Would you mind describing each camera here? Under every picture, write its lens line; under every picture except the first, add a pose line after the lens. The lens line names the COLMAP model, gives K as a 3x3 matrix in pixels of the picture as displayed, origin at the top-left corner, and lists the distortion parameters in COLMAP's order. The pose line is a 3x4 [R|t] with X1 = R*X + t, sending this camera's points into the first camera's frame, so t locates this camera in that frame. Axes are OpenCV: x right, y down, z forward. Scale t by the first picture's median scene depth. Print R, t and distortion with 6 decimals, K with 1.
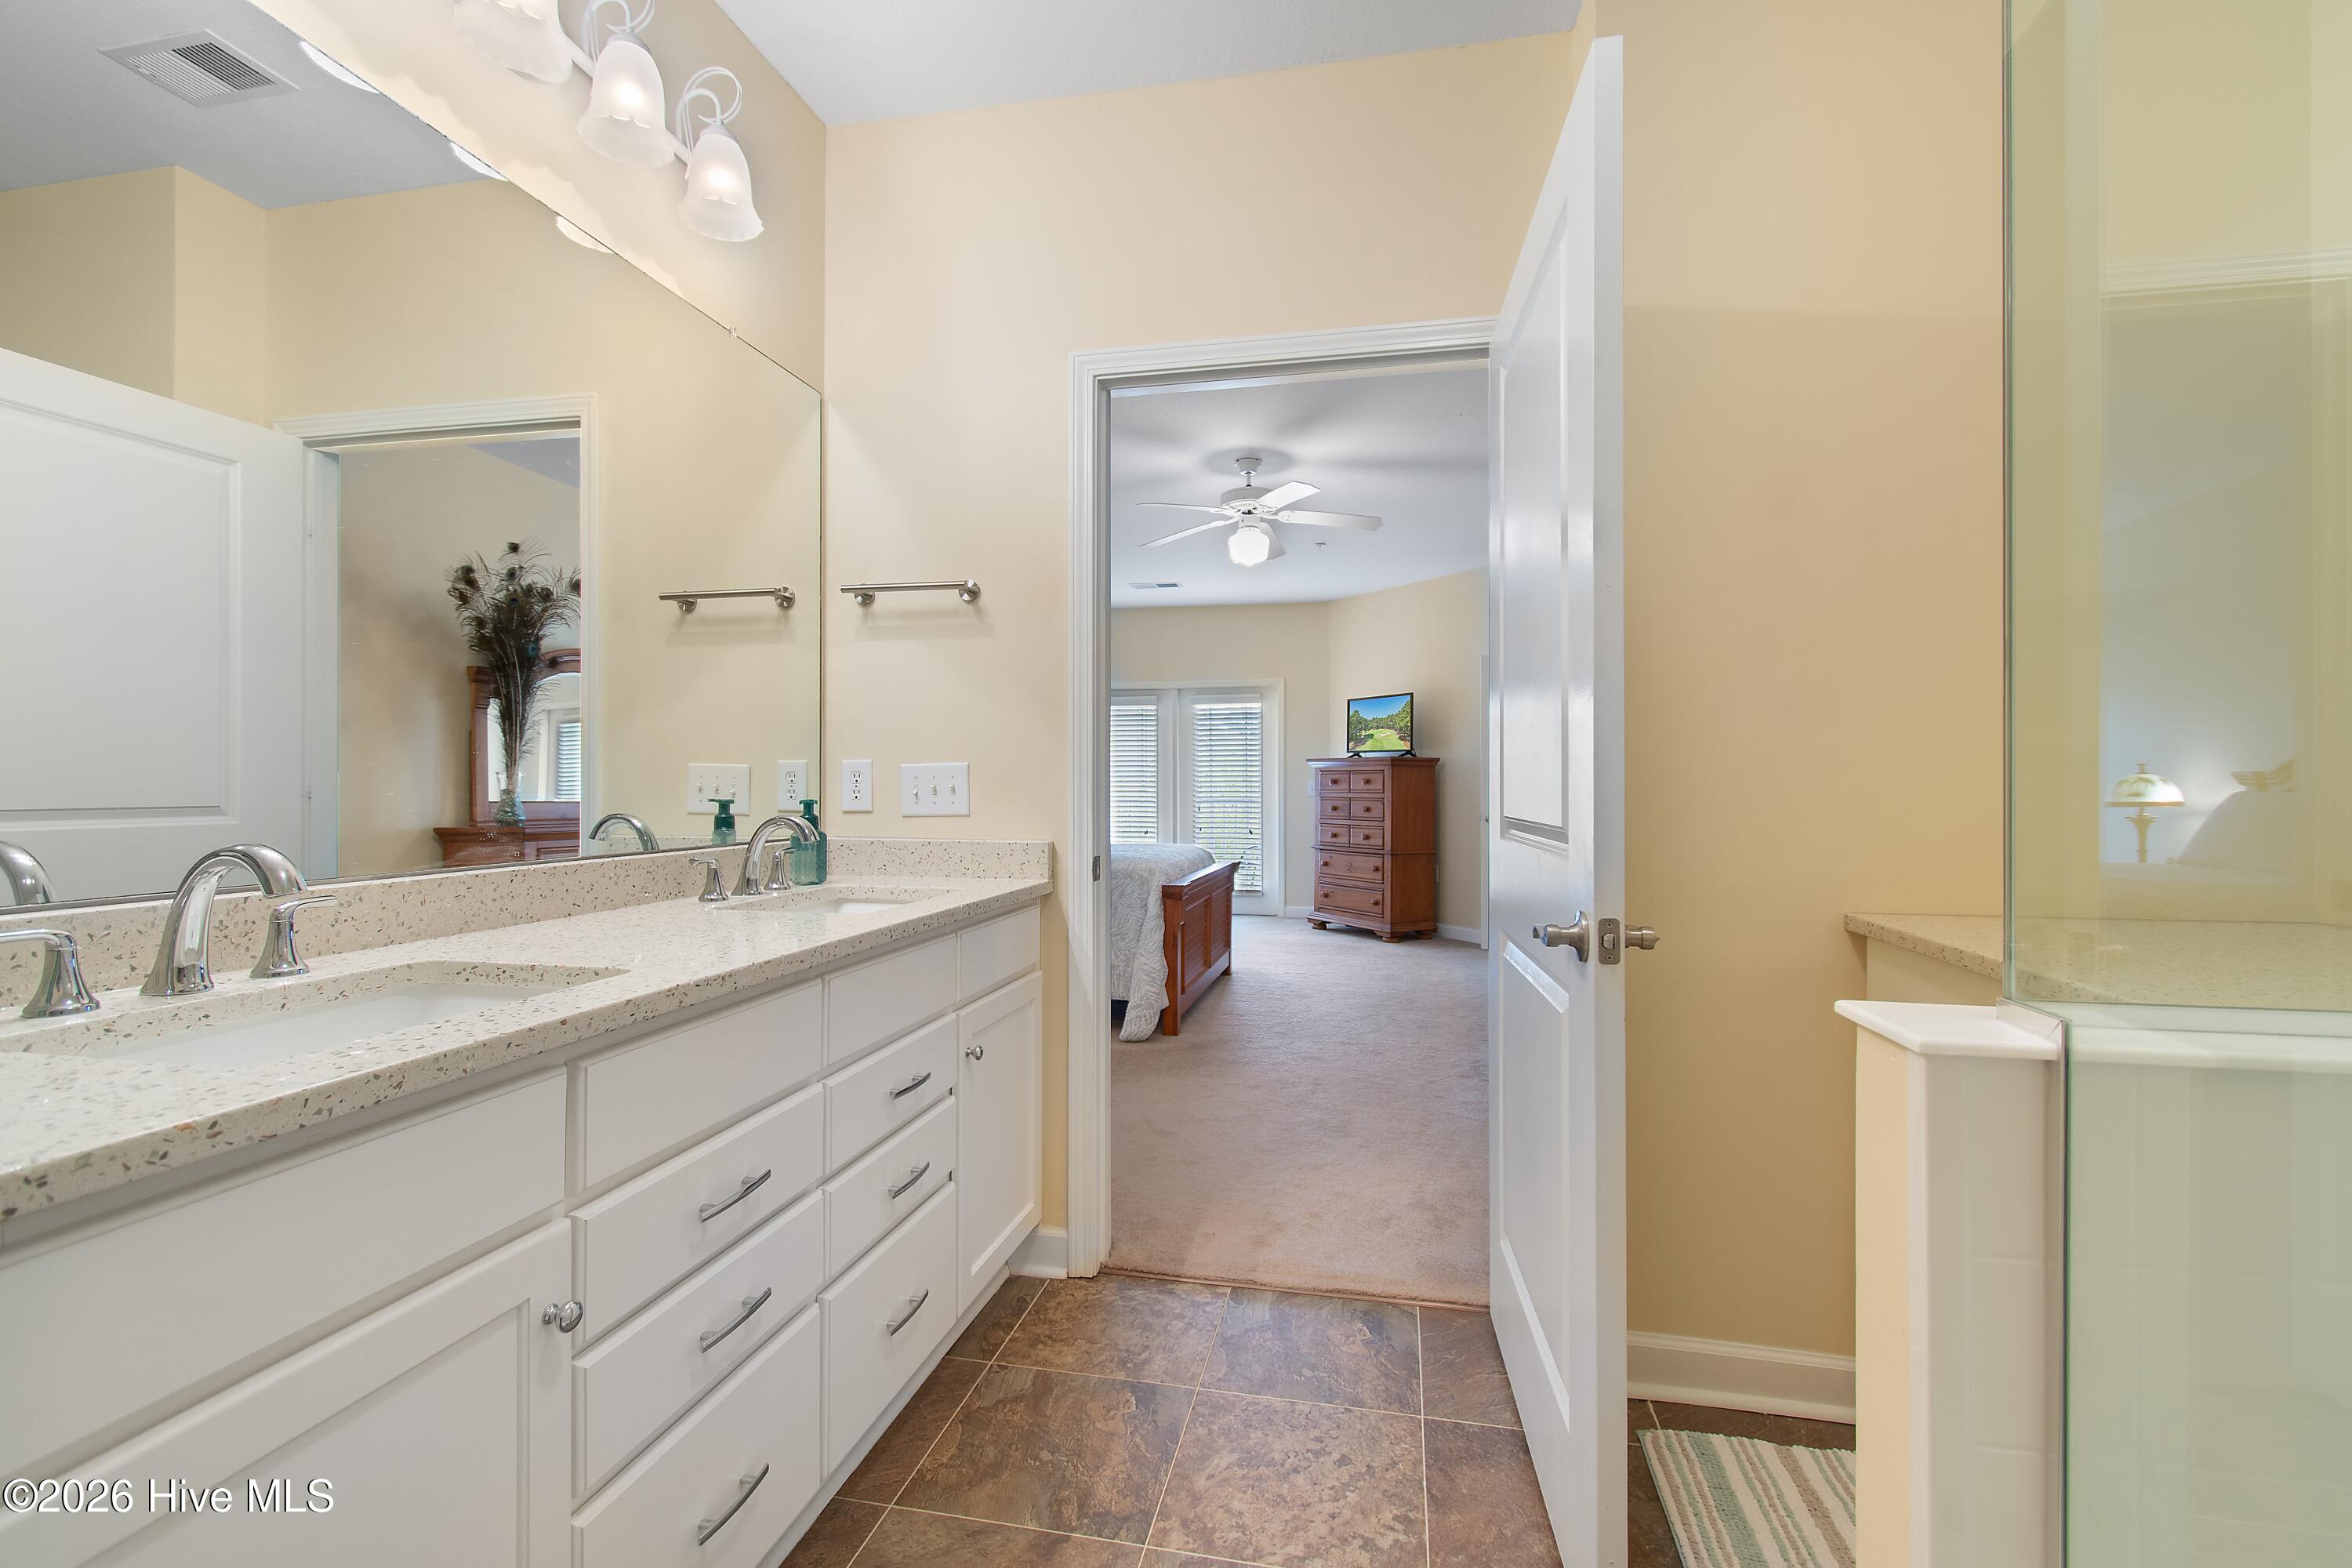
lens RADIAL K [[1044.0, 0, 1173.8], [0, 1044.0, 785.8], [0, 0, 1]] dist [0.001591, -0.000765]
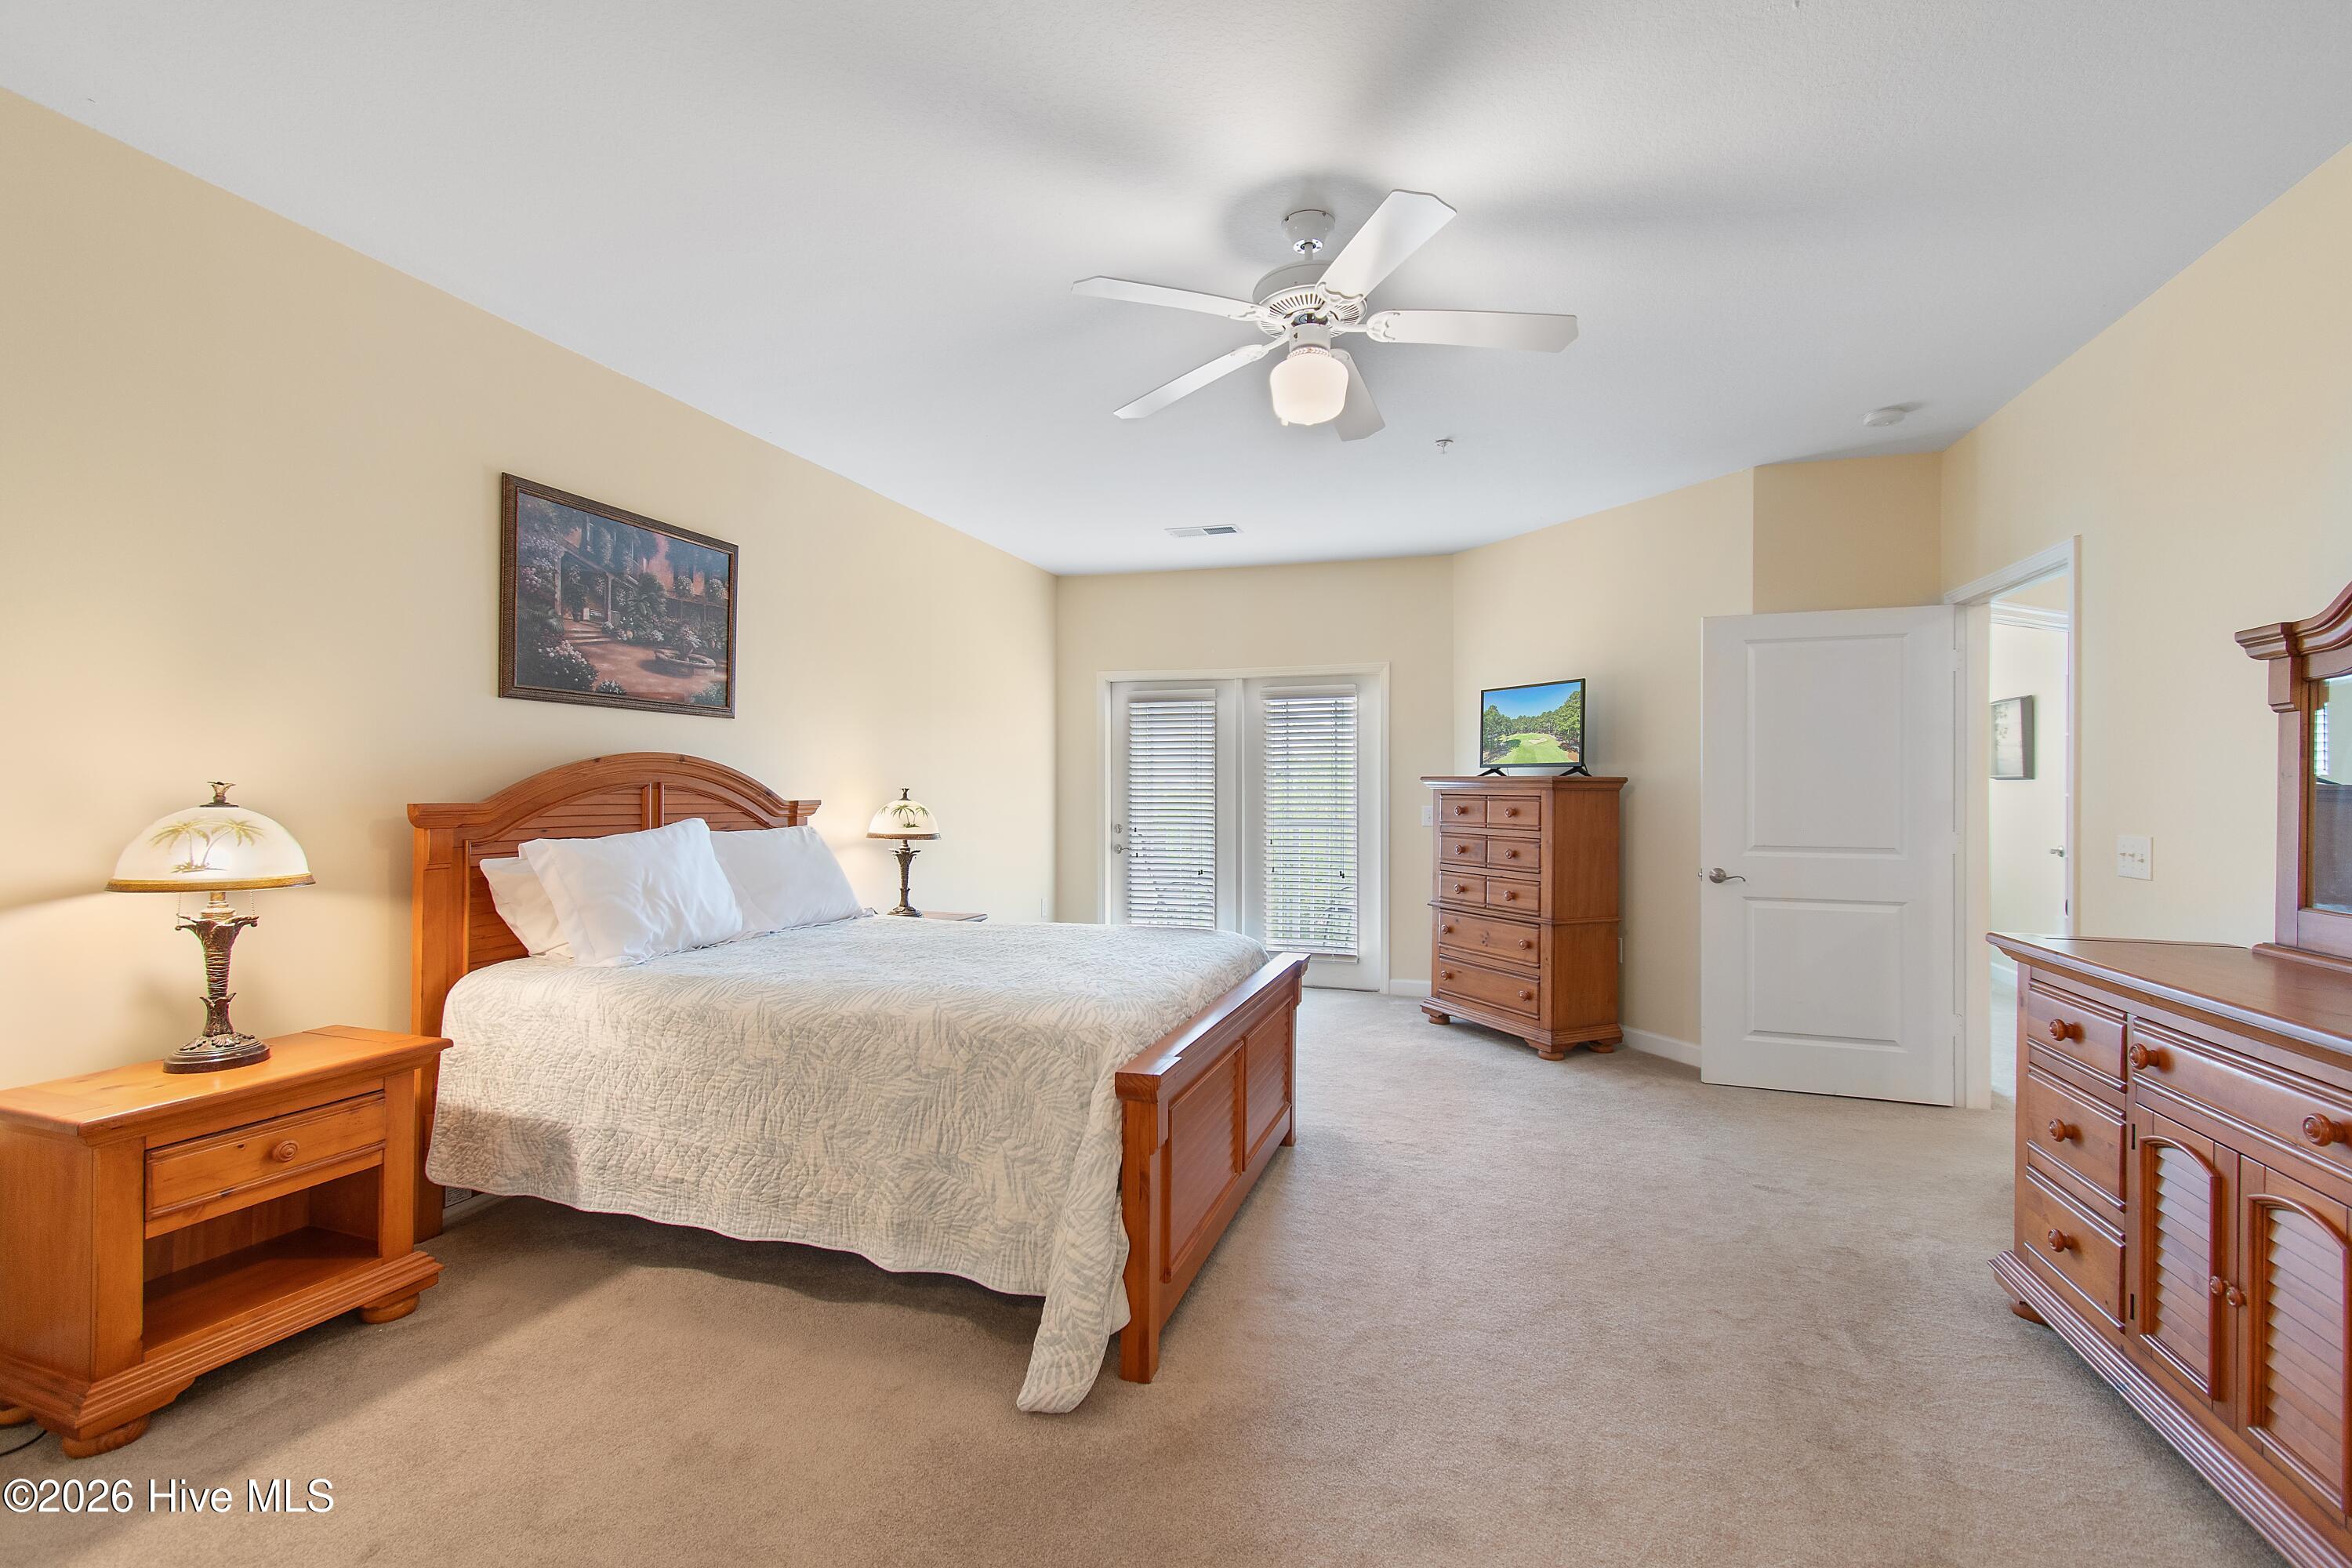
lens RADIAL K [[1044.0, 0, 1177.4], [0, 1044.0, 783.4], [0, 0, 1]] dist [0.001591, -0.000765]
pose [[0.994798, 0.001121, -0.101861, 0.039717], [-0.001105, 0.999999, 0.000210, -0.022623], [0.101861, -0.000096, 0.994799, 0.315910]]
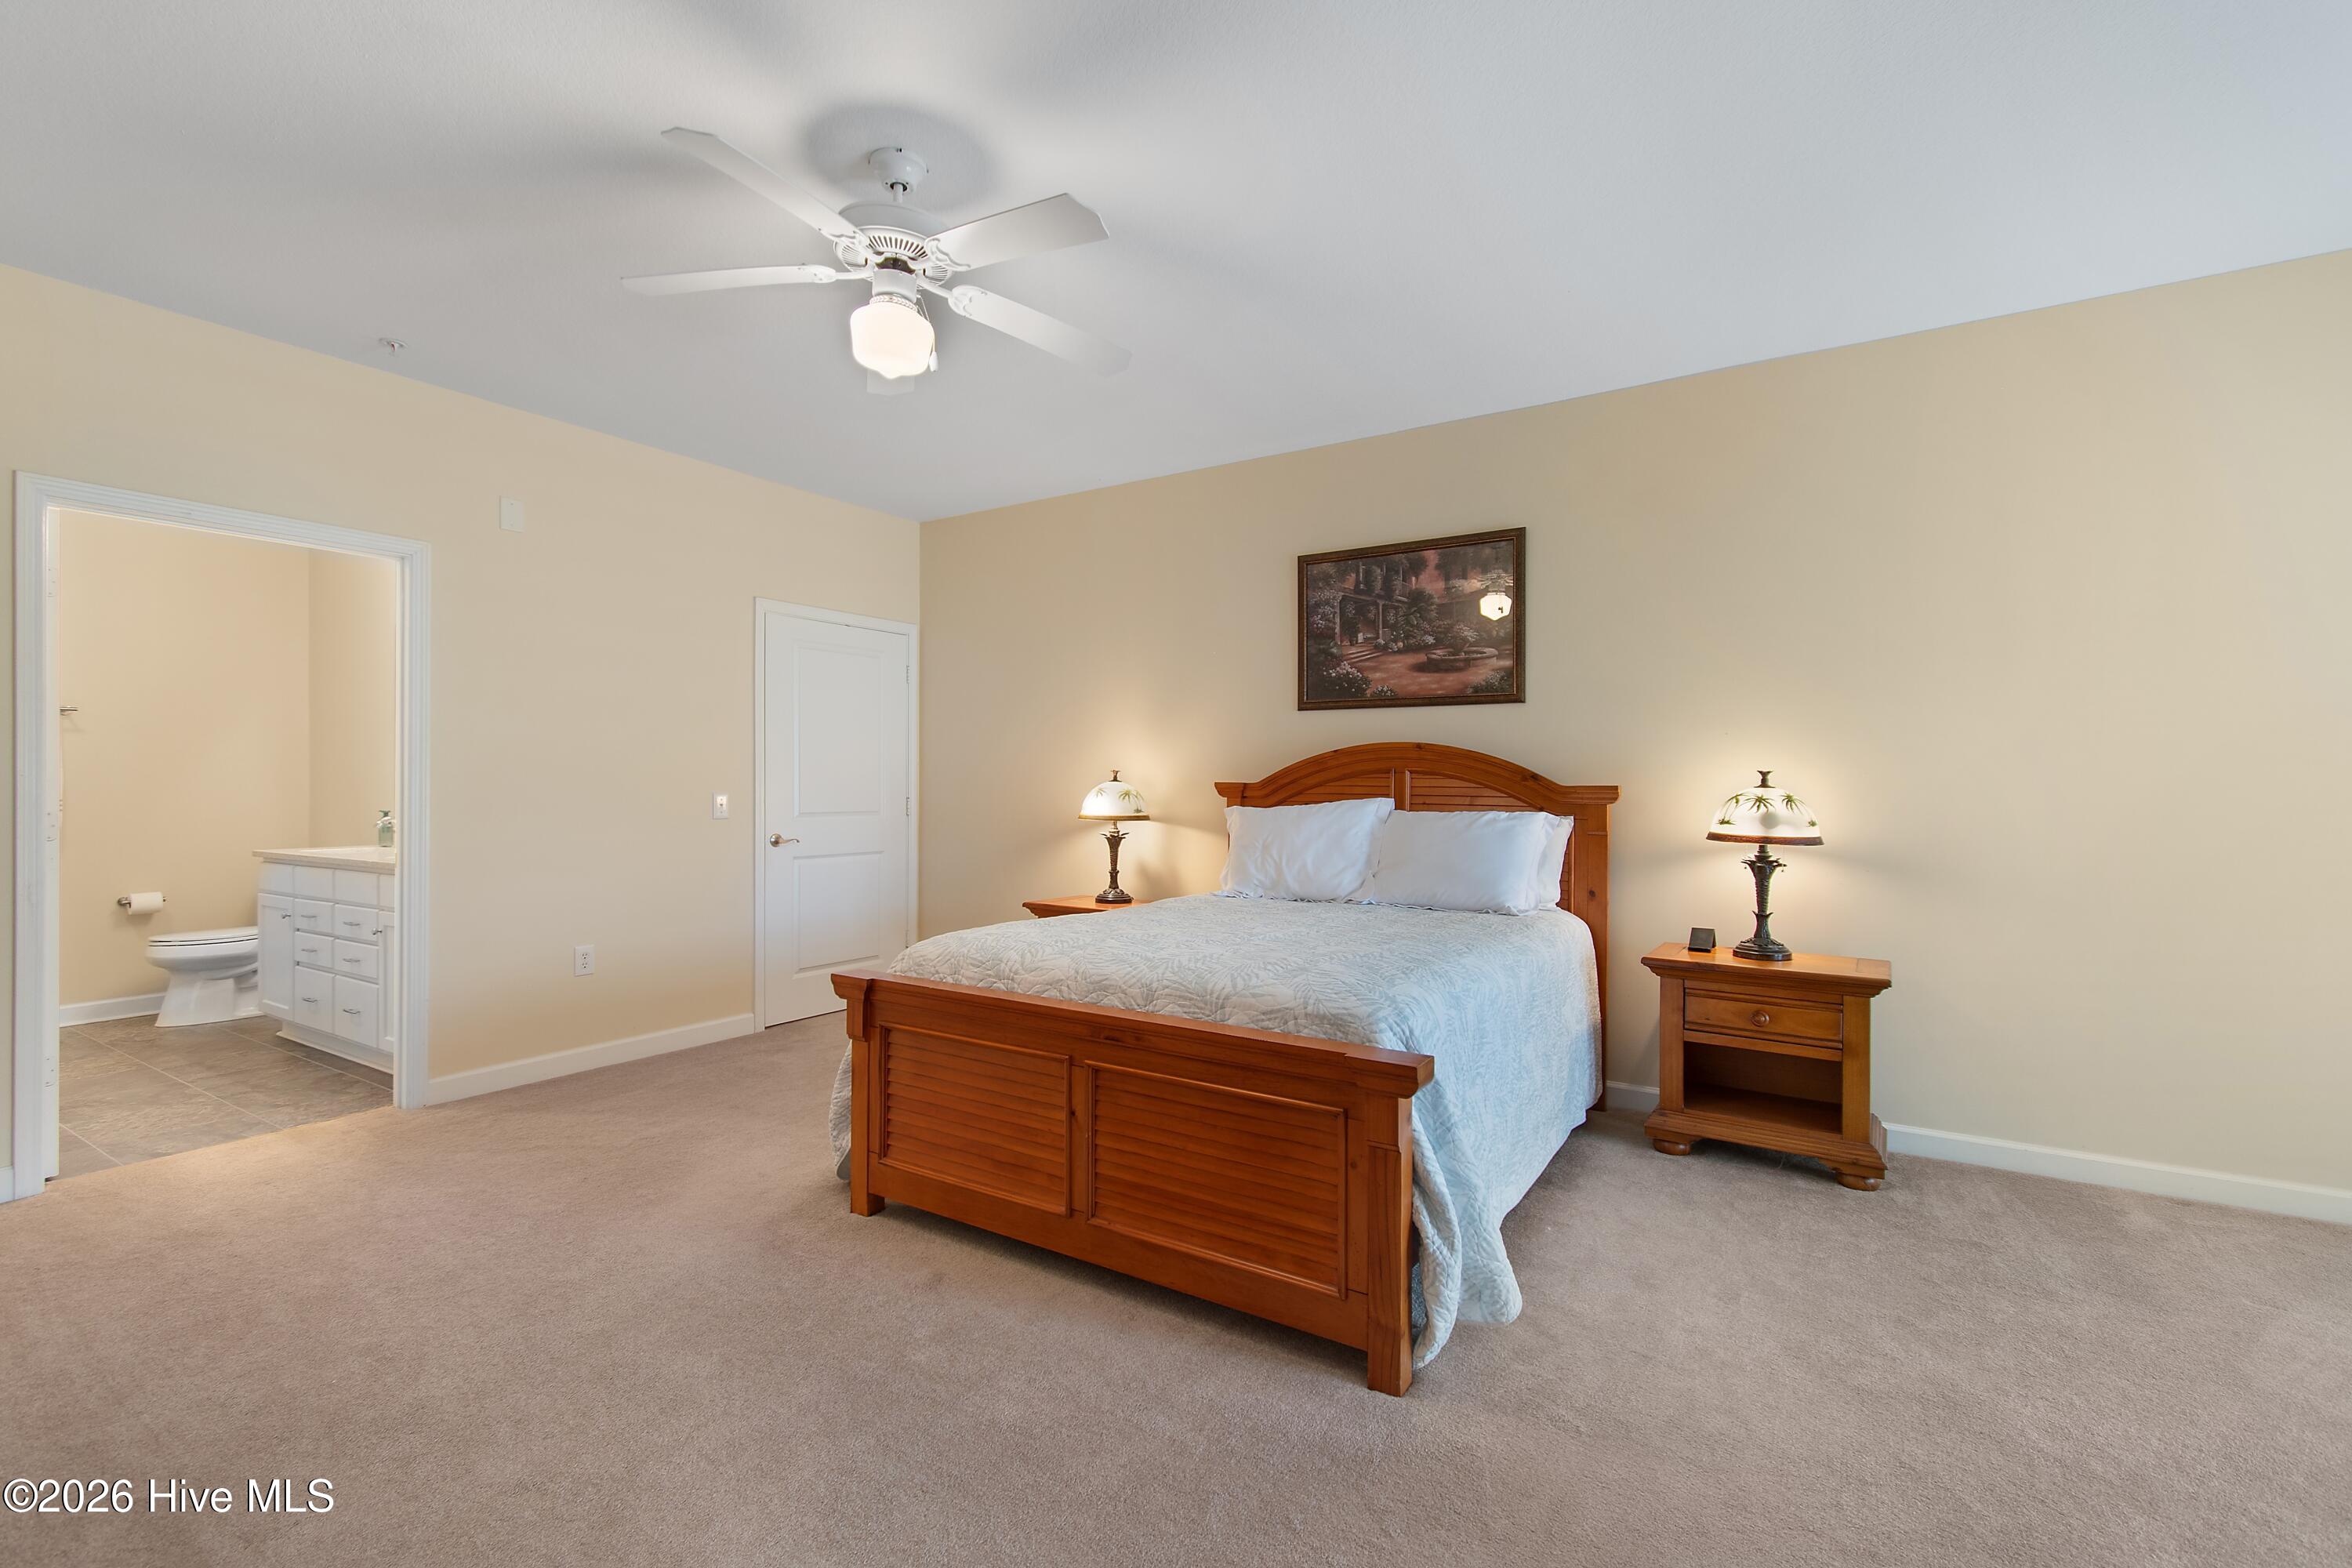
lens RADIAL K [[1044.0, 0, 1167.2], [0, 1044.0, 791.8], [0, 0, 1]] dist [0.001591, -0.000765]
pose [[-0.359486, 0.000434, -0.933150, 0.322406], [-0.002196, 0.999997, 0.001311, -0.010297], [0.933148, 0.002521, -0.359484, 0.853525]]
